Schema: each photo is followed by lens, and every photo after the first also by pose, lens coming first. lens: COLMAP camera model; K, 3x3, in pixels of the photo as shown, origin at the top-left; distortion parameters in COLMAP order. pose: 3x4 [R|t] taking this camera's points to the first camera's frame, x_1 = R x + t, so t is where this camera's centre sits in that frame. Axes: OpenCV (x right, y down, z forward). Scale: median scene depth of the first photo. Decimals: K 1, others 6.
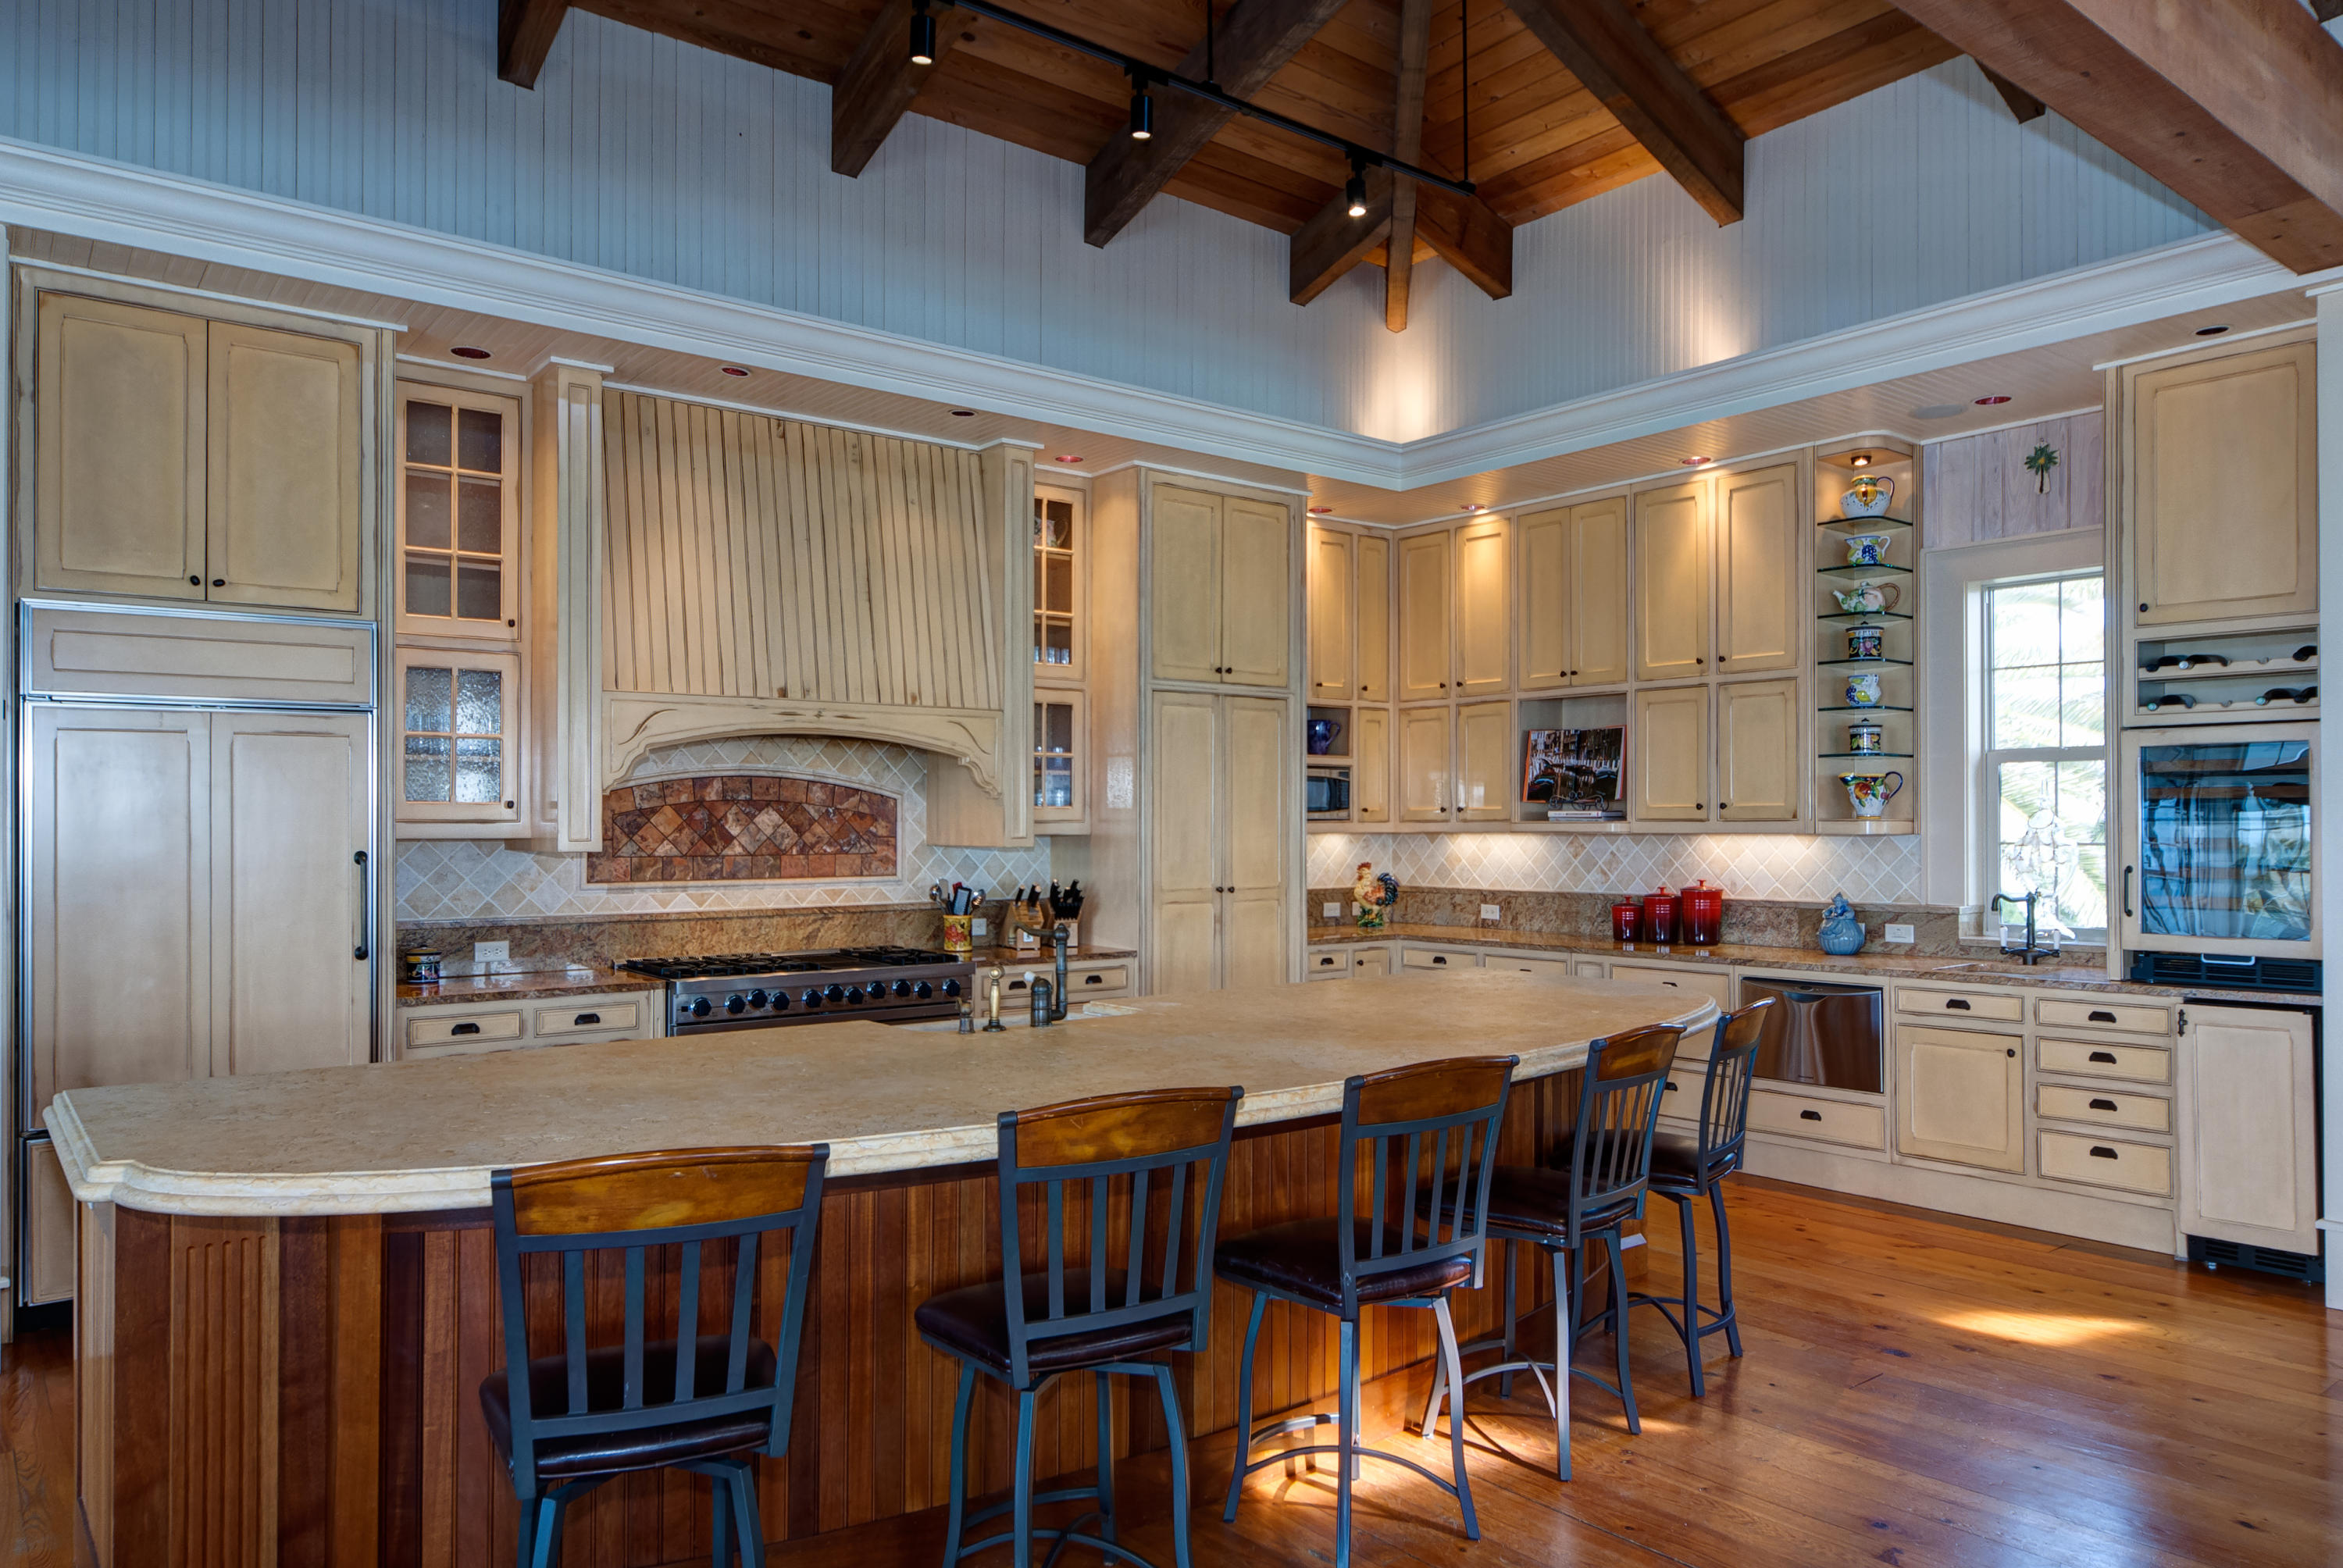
lens RADIAL K [[1550.3, 0, 1209.5], [0, 1550.3, 807.7], [0, 0, 1]] dist [0.001937, 0.003096]
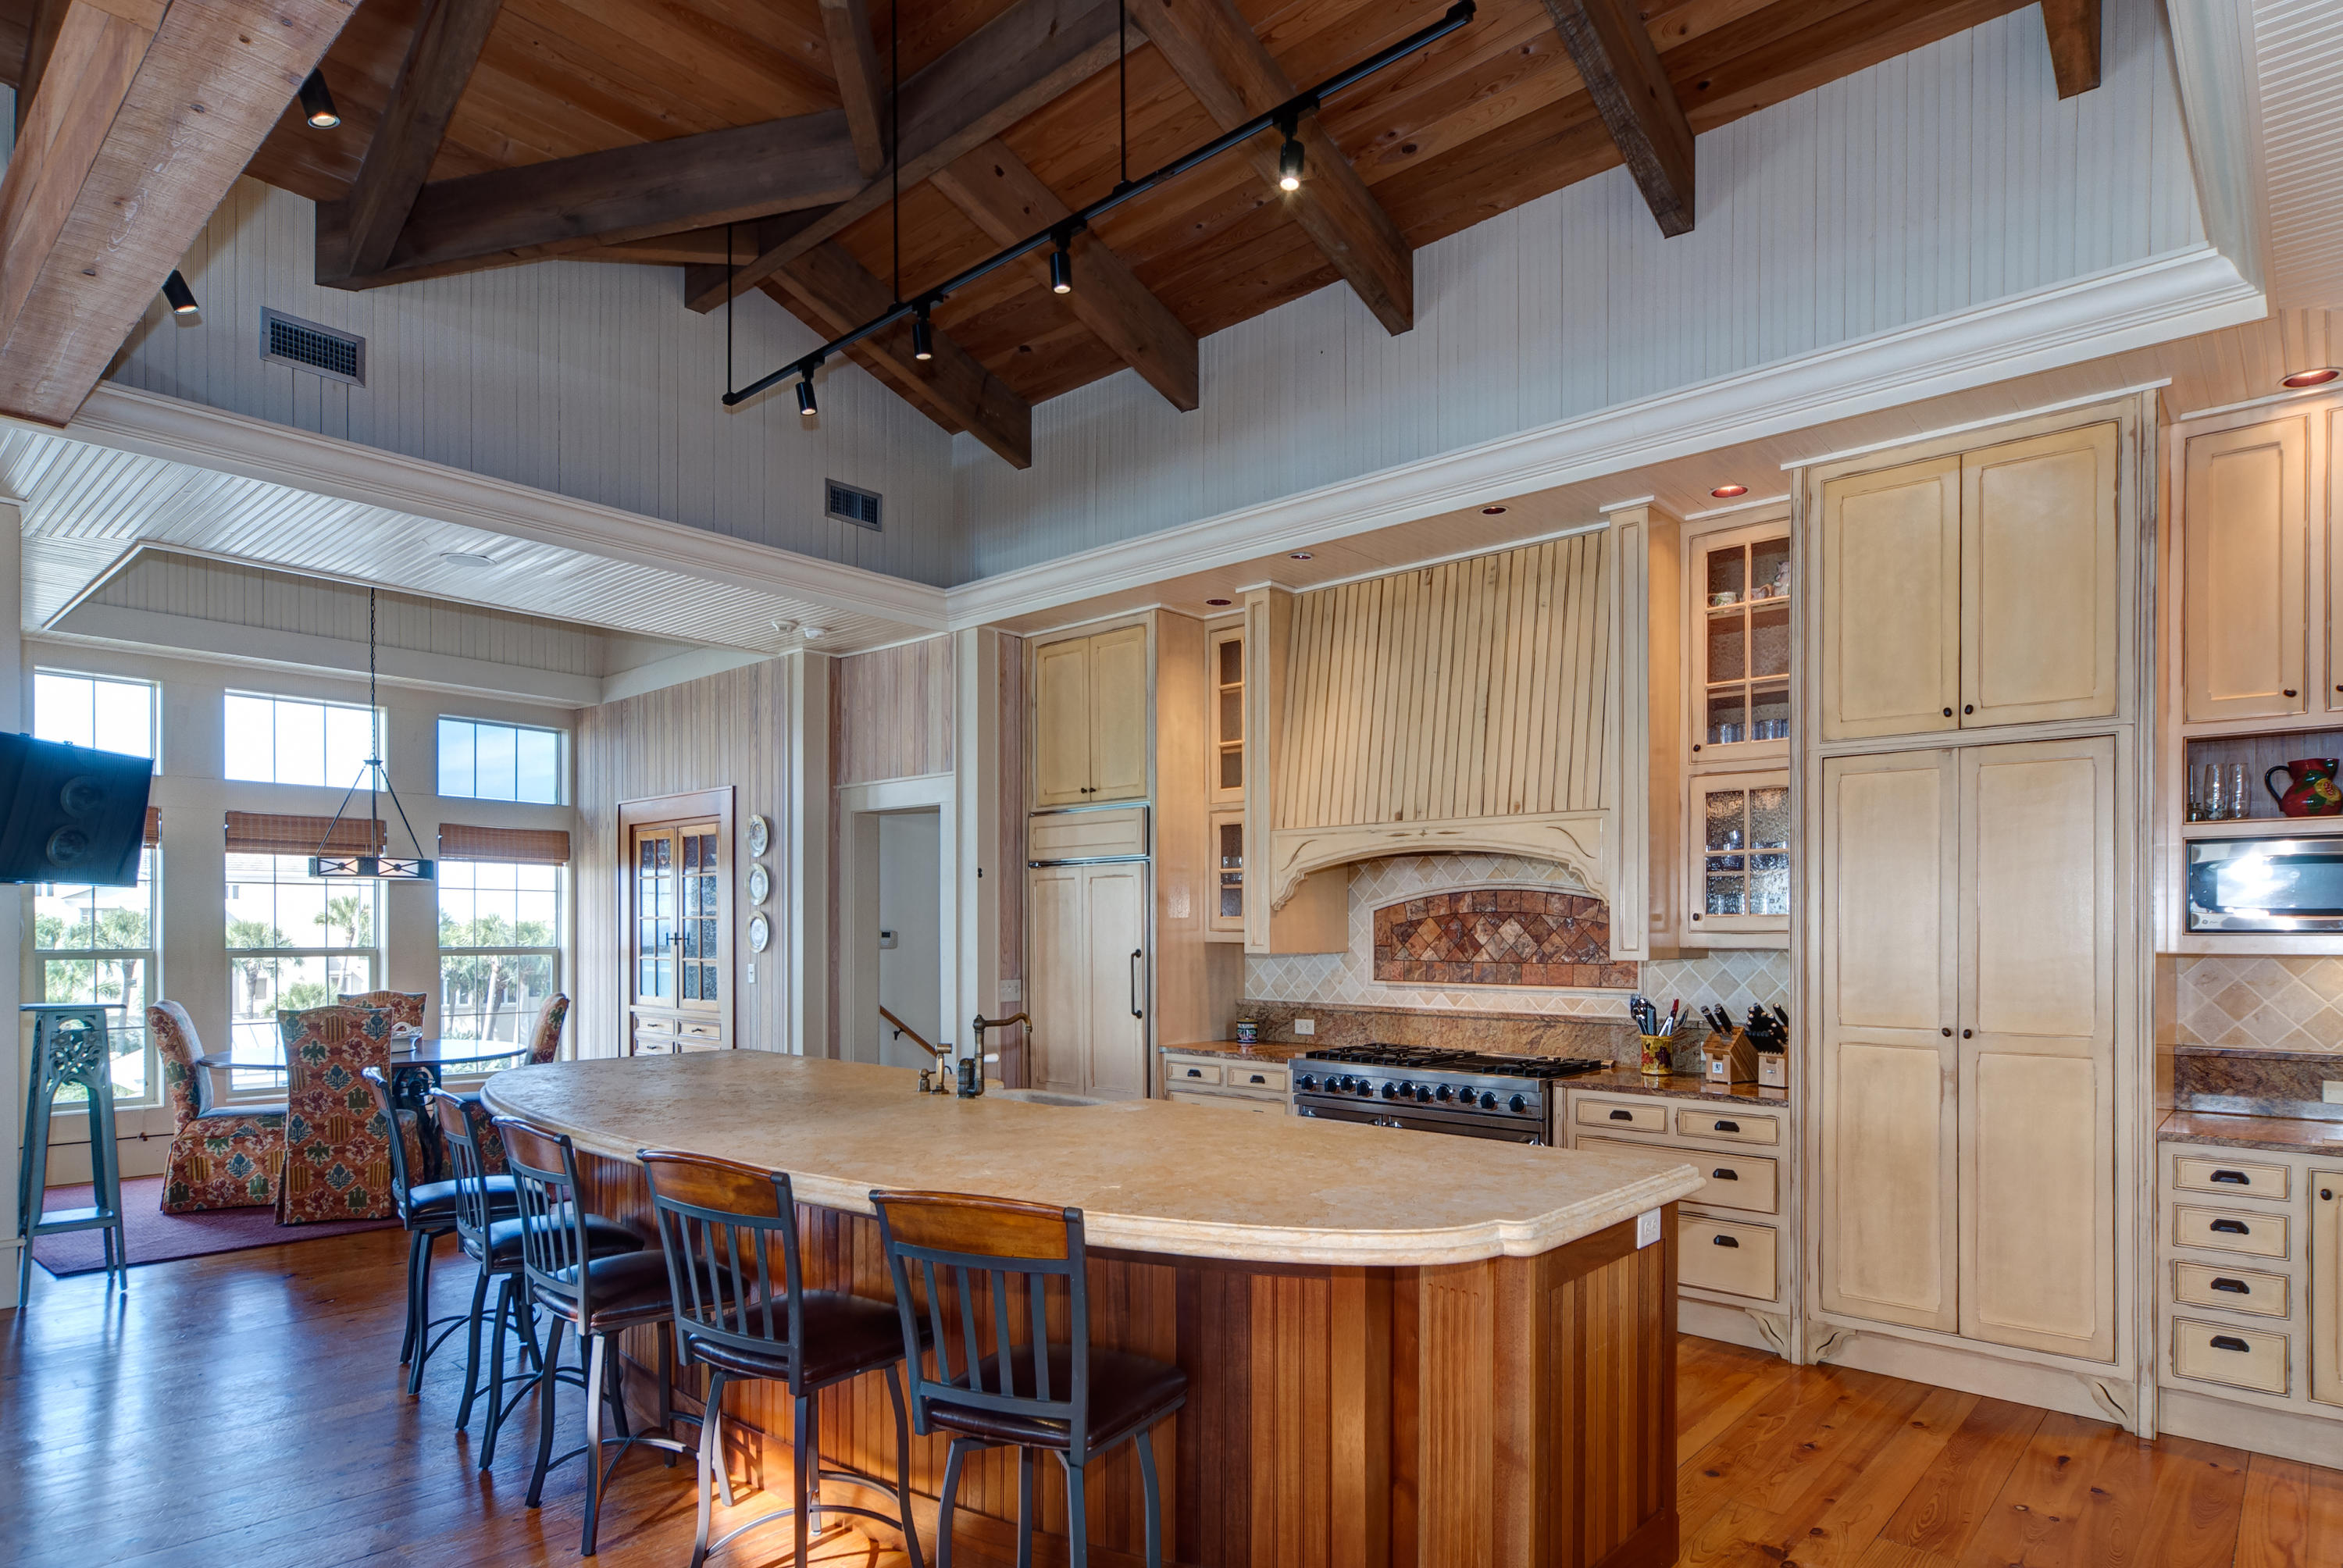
lens RADIAL K [[1297.6, 0, 1166.8], [0, 1297.6, 926.9], [0, 0, 1]] dist [-0.001723, -0.000479]
pose [[0.157052, -0.002337, -0.987588, 0.566681], [0.005136, 0.999986, -0.001549, 0.005814], [0.987577, -0.004829, 0.157062, 0.622638]]
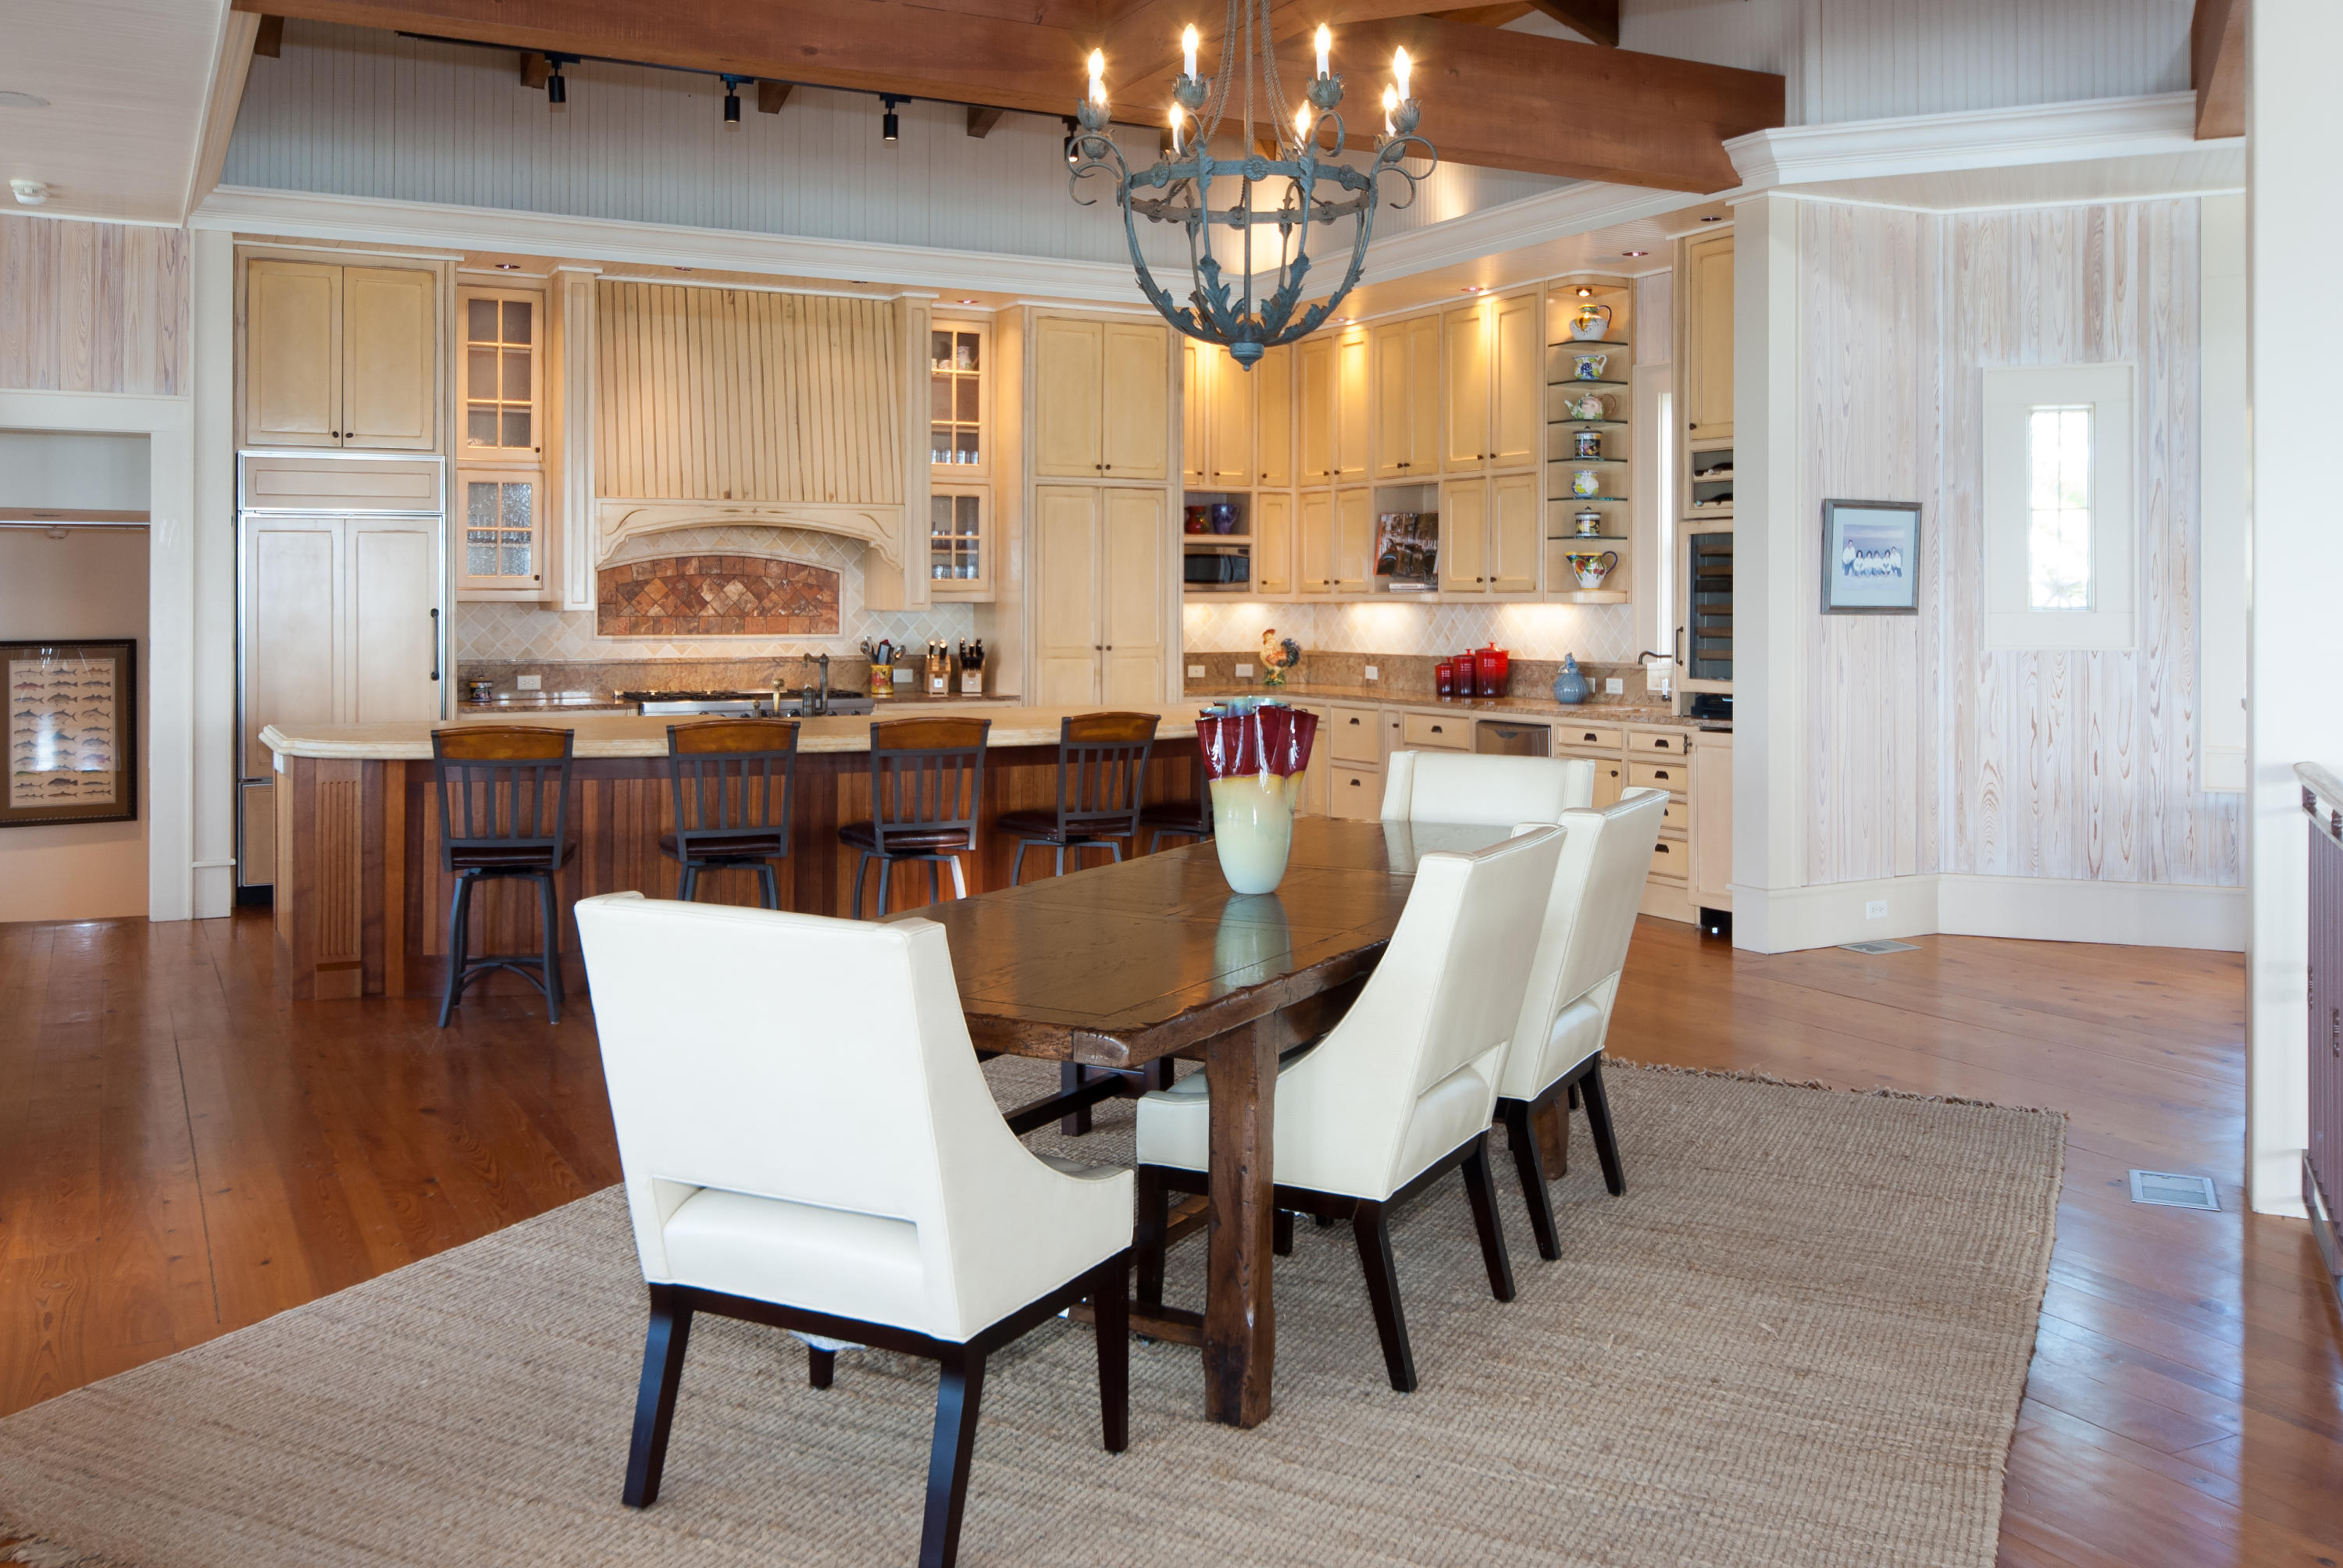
lens RADIAL K [[2049.5, 0, 1171.9], [0, 2049.5, 588.1], [0, 0, 1]] dist [0.002278, -0.001878]
pose [[0.979160, 0.002139, -0.203078, 0.425189], [-0.001290, 0.999990, 0.004313, -0.000963], [0.203085, -0.003961, 0.979153, -0.612487]]
